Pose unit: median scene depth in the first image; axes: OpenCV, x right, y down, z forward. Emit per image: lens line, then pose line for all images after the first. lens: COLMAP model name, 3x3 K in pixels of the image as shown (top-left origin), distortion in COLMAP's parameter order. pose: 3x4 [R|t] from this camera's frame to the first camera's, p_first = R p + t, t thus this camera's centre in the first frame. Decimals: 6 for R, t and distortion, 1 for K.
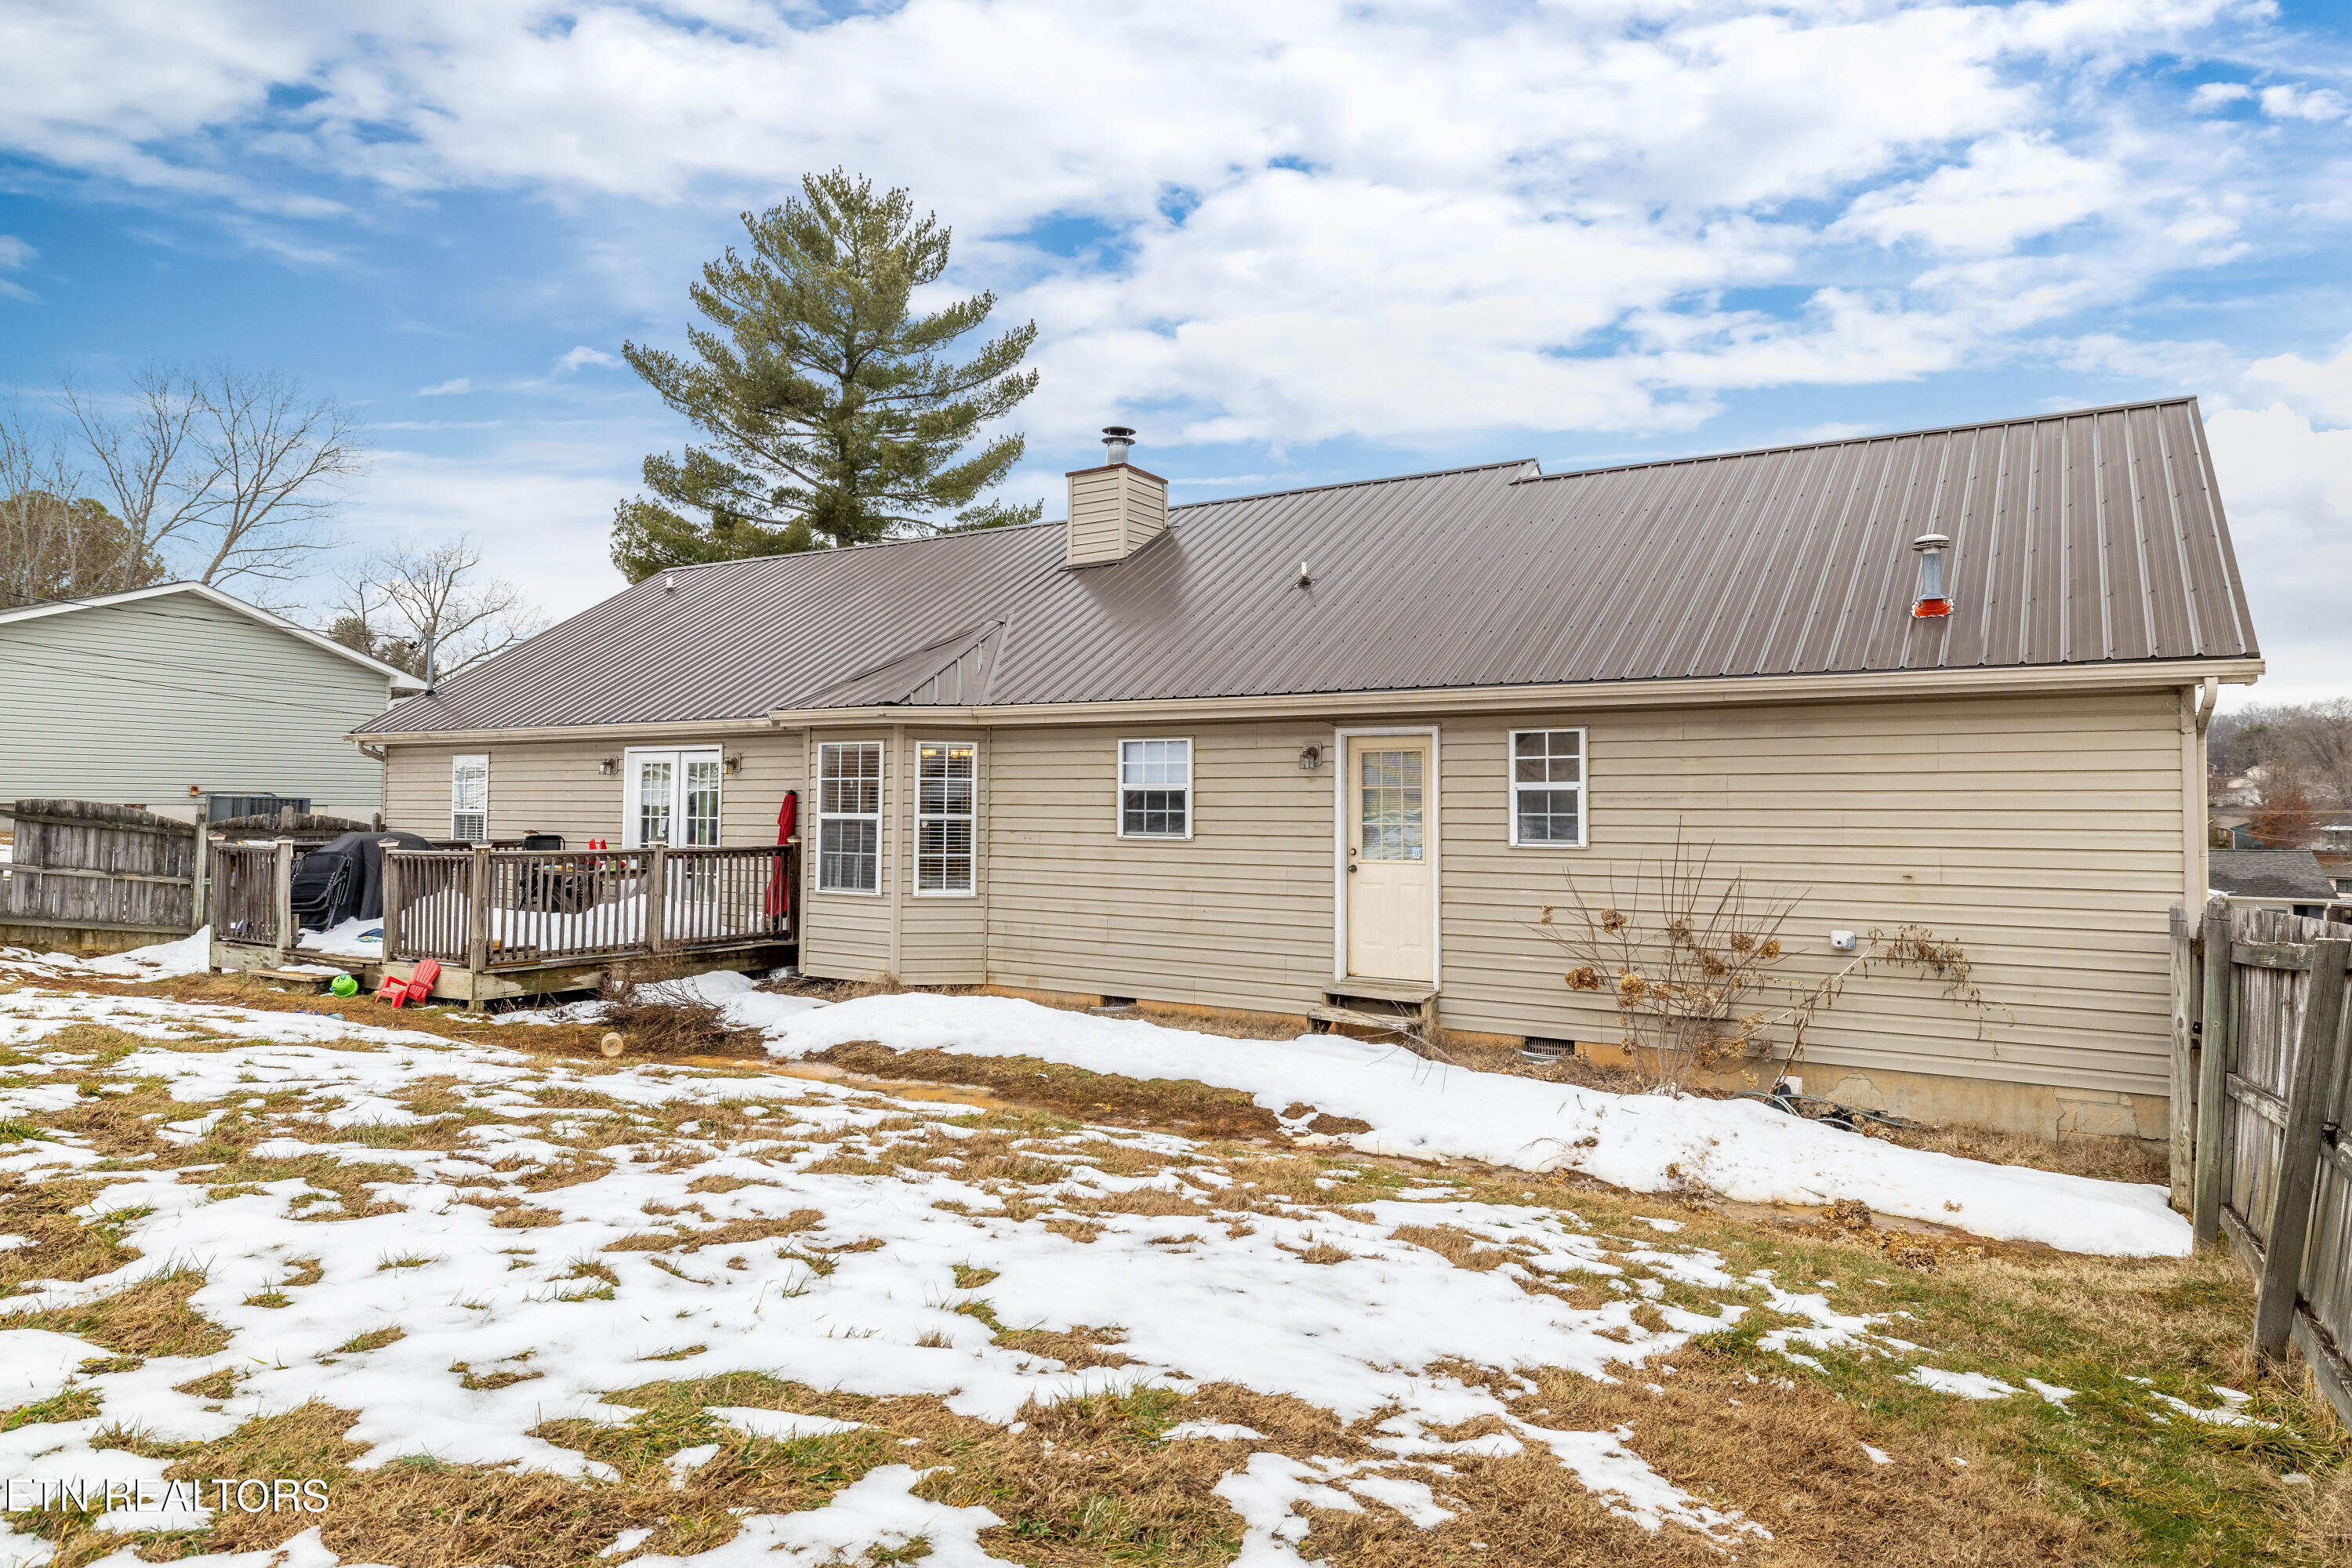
lens RADIAL K [[1431.2, 0, 1176.0], [0, 1431.2, 784.0], [0, 0, 1]] dist [0.007723, 0.001449]
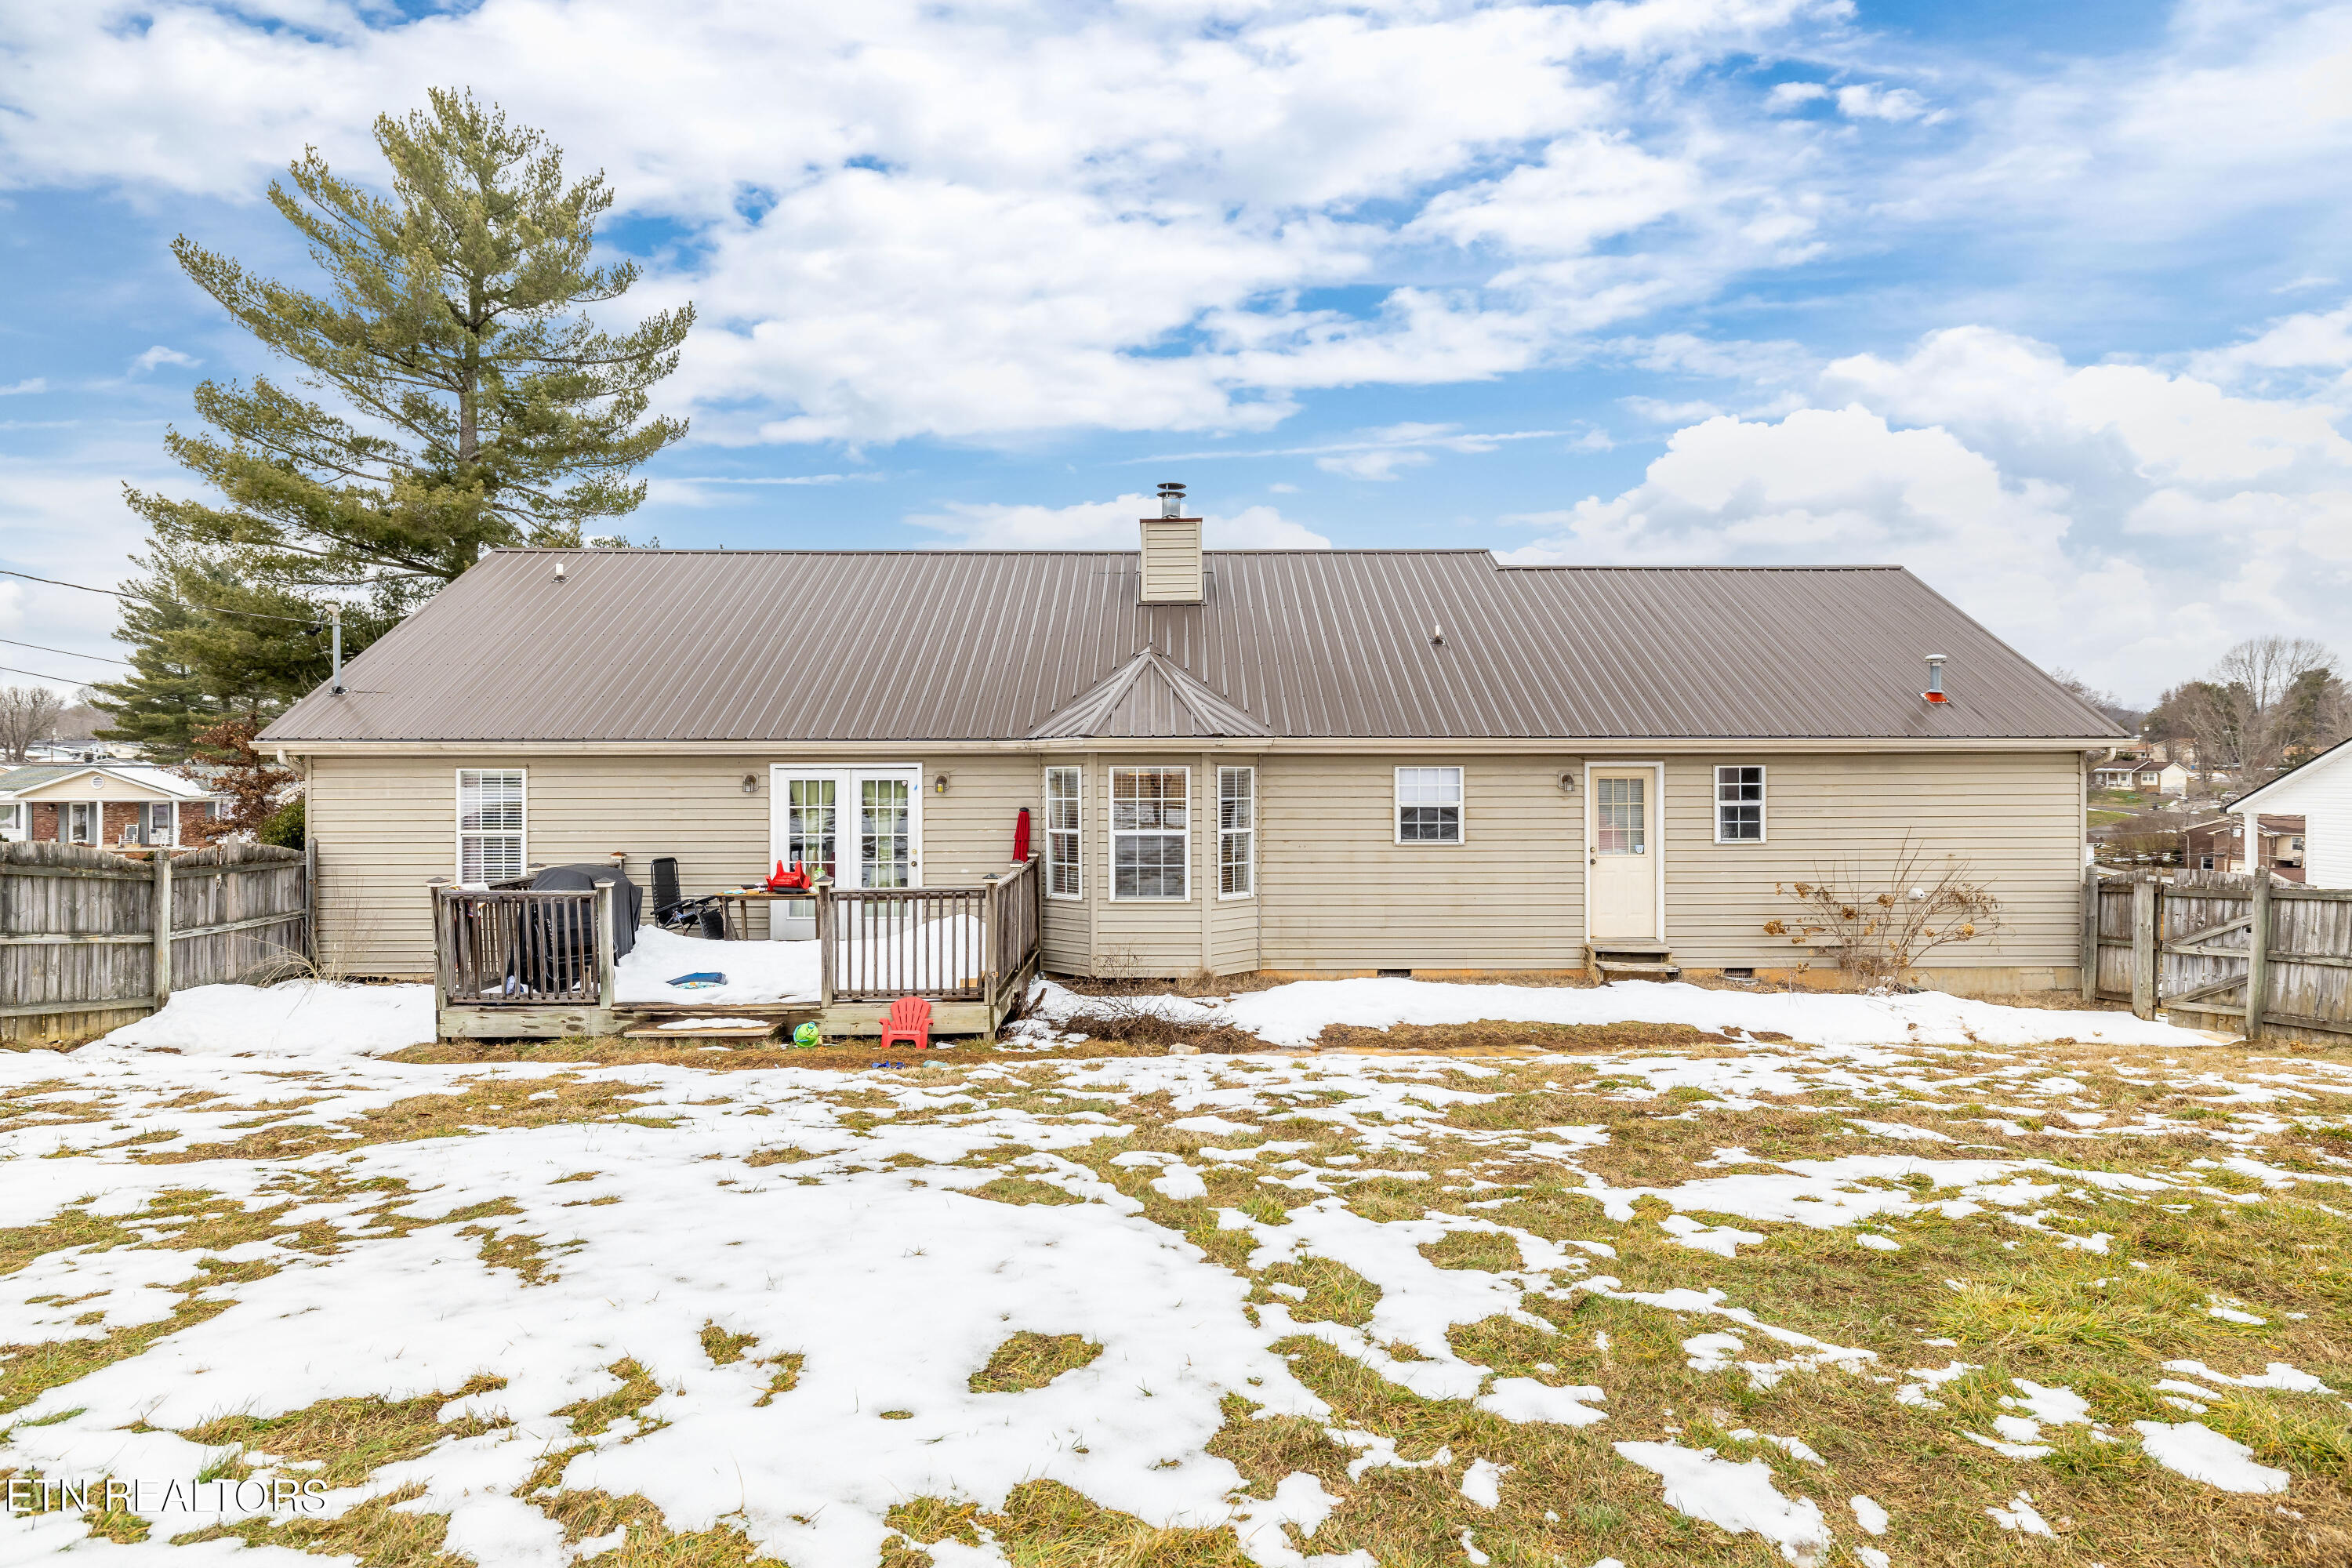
lens RADIAL K [[1295.6, 0, 1176.0], [0, 1295.6, 784.0], [0, 0, 1]] dist [0.007283, 0.001091]
pose [[0.832174, -0.015992, 0.554284, -0.834398], [-0.000730, 0.999552, 0.029934, -0.049642], [-0.554514, -0.025315, 0.831789, 0.155683]]
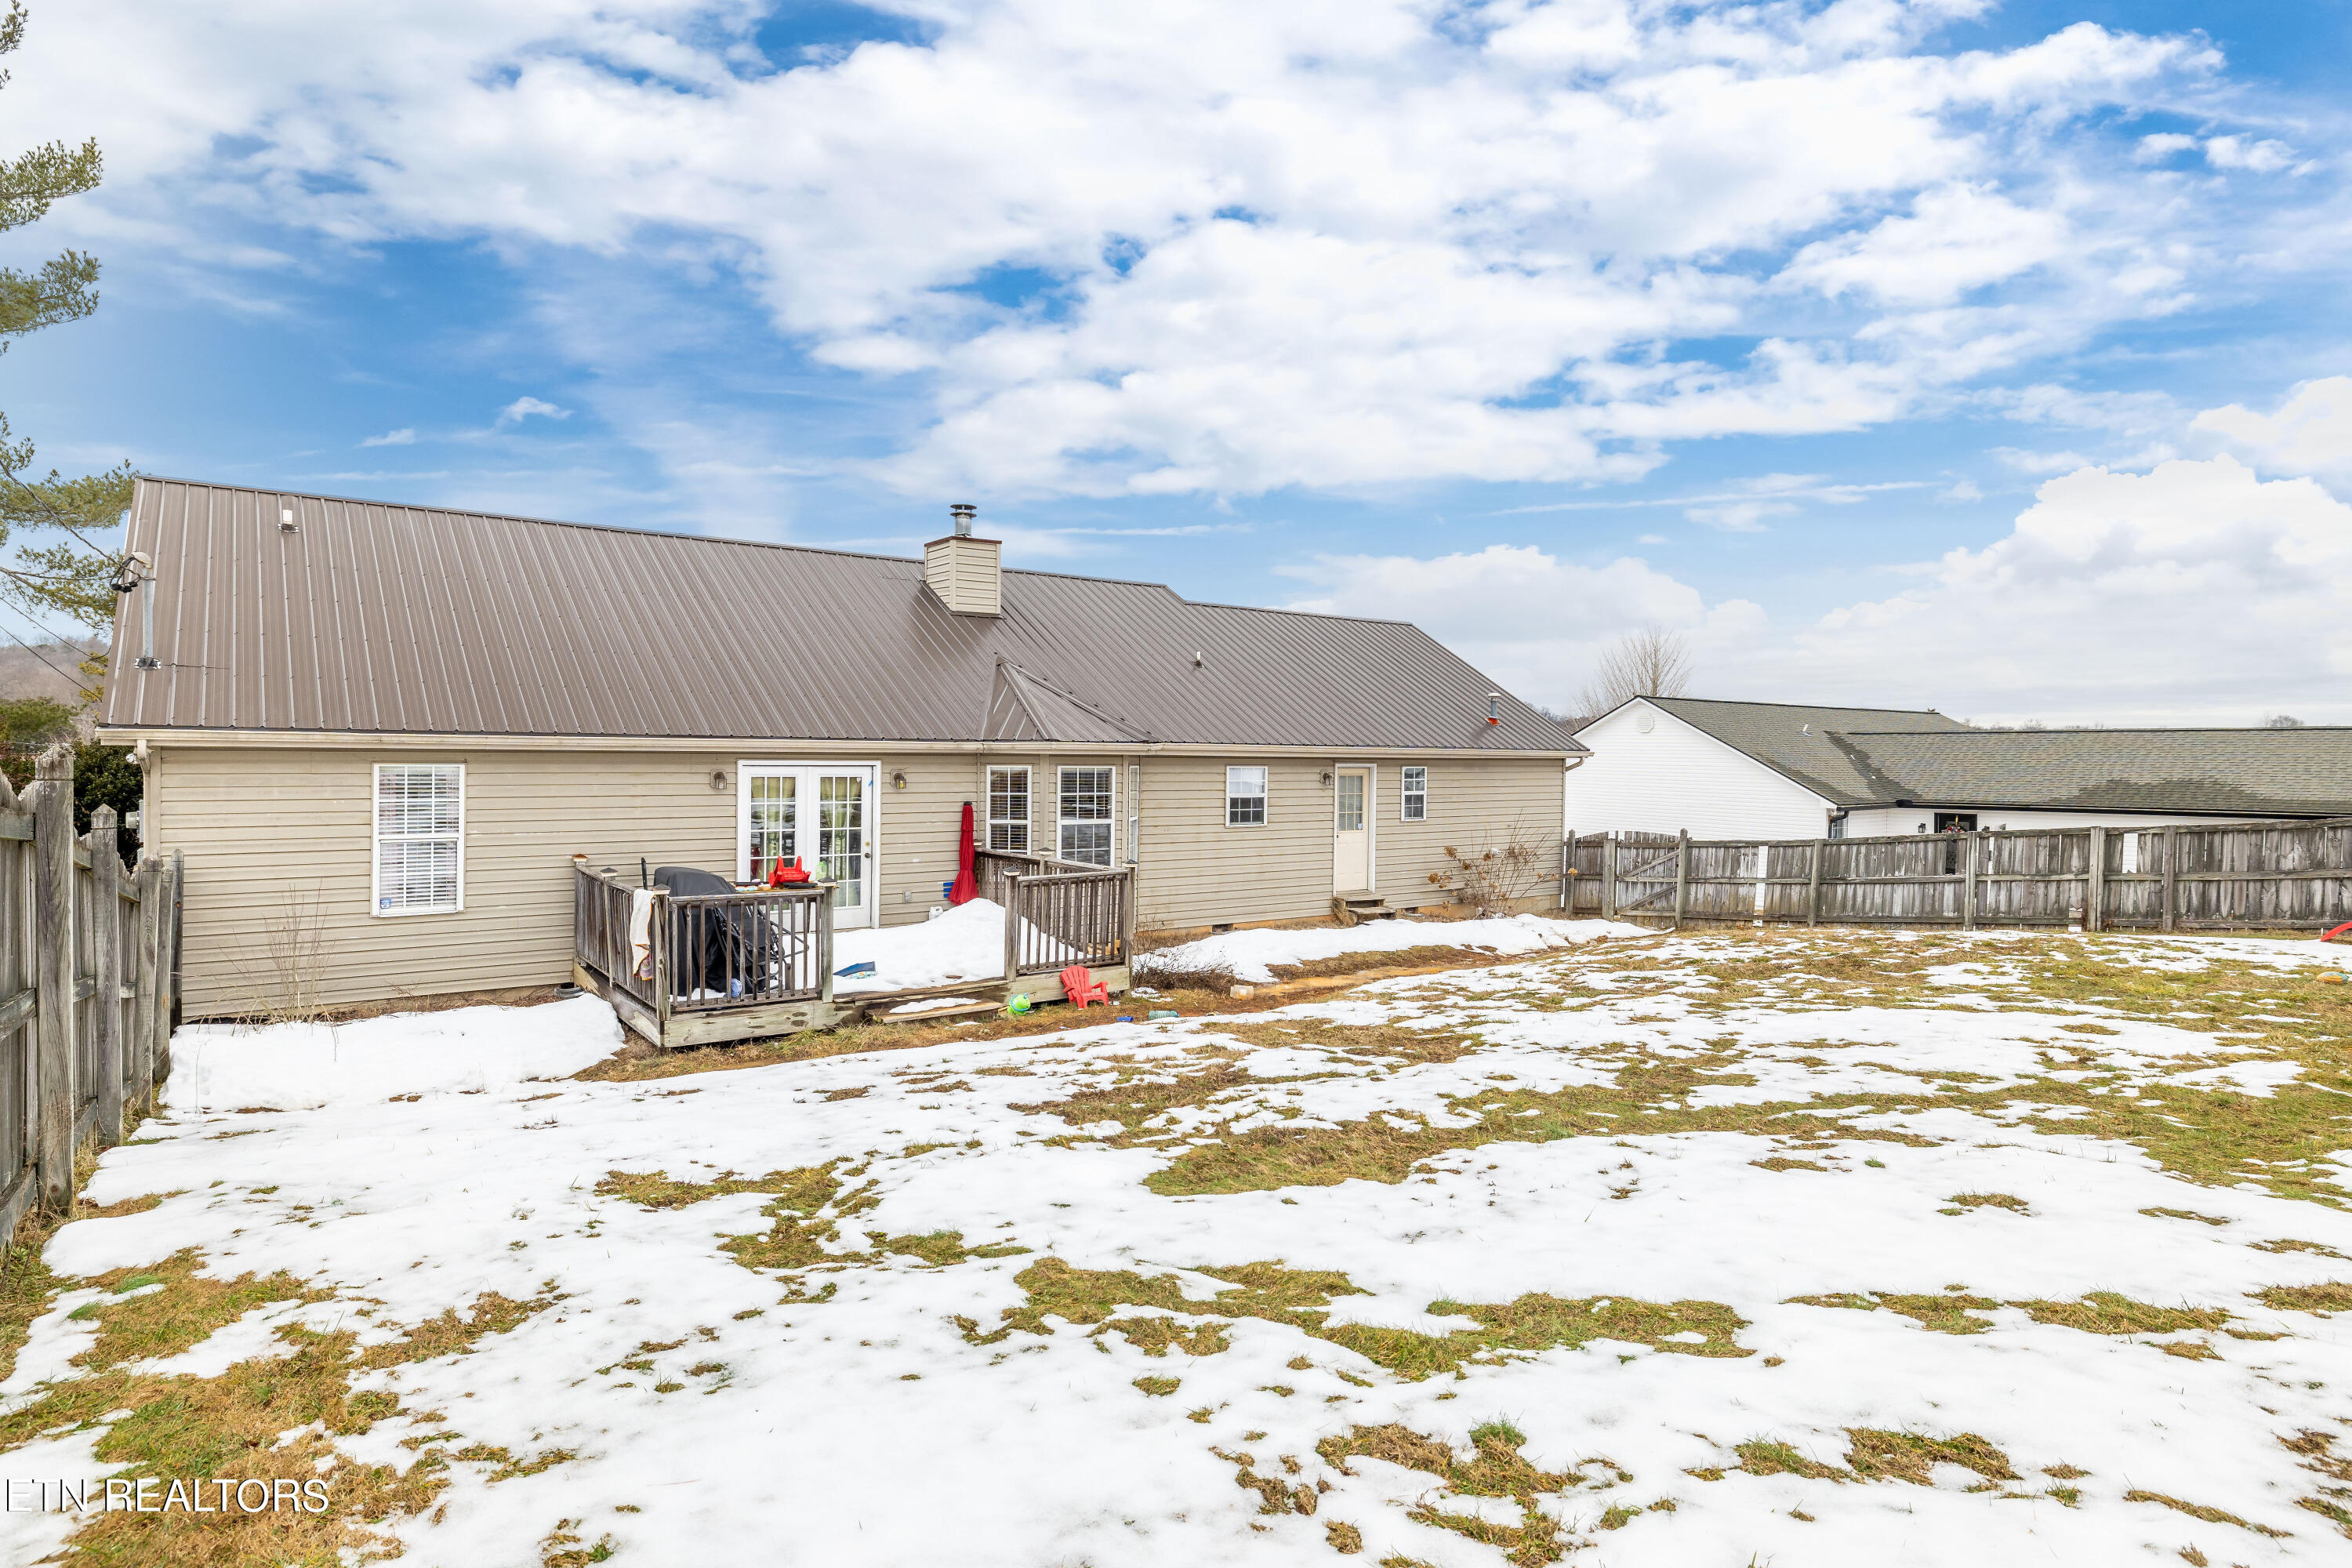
lens RADIAL K [[1295.6, 0, 1176.0], [0, 1295.6, 784.0], [0, 0, 1]] dist [0.007283, 0.001091]
pose [[0.350410, -0.029658, 0.936127, -1.431149], [-0.027064, 0.998761, 0.041773, -0.070583], [-0.936205, -0.039973, 0.349173, 0.541155]]
